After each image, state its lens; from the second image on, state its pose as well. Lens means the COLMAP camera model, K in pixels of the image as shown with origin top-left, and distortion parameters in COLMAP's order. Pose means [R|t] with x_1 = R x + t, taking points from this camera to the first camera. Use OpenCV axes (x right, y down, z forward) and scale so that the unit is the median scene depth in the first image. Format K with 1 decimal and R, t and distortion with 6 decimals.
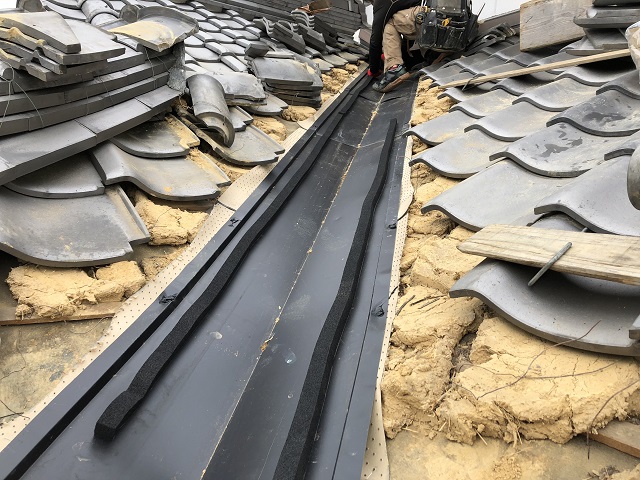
lens RADIAL K [[524.3, 0, 320.0], [0, 524.3, 240.0], [0, 0, 1]] dist [0.039162, -0.004387]
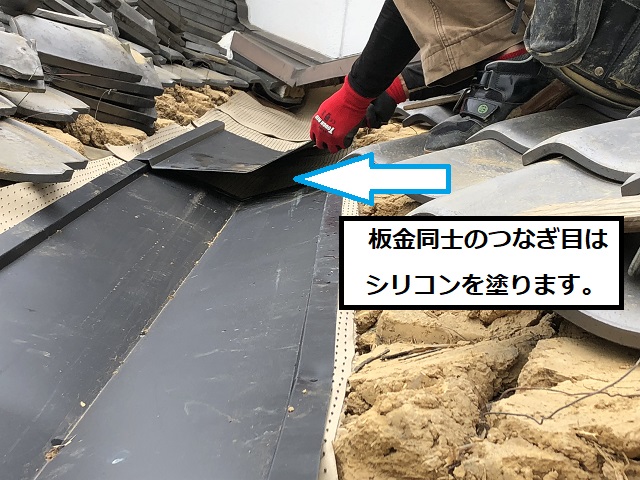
lens RADIAL K [[1222.7, 0, 320.0], [0, 1222.7, 240.0], [0, 0, 1]] dist [0.226083, -0.429550]
pose [[0.984804, 0.060933, 0.162627, -0.054836], [-0.015601, 0.963681, -0.266600, 0.254919], [-0.172965, 0.260012, 0.949988, -0.048983]]
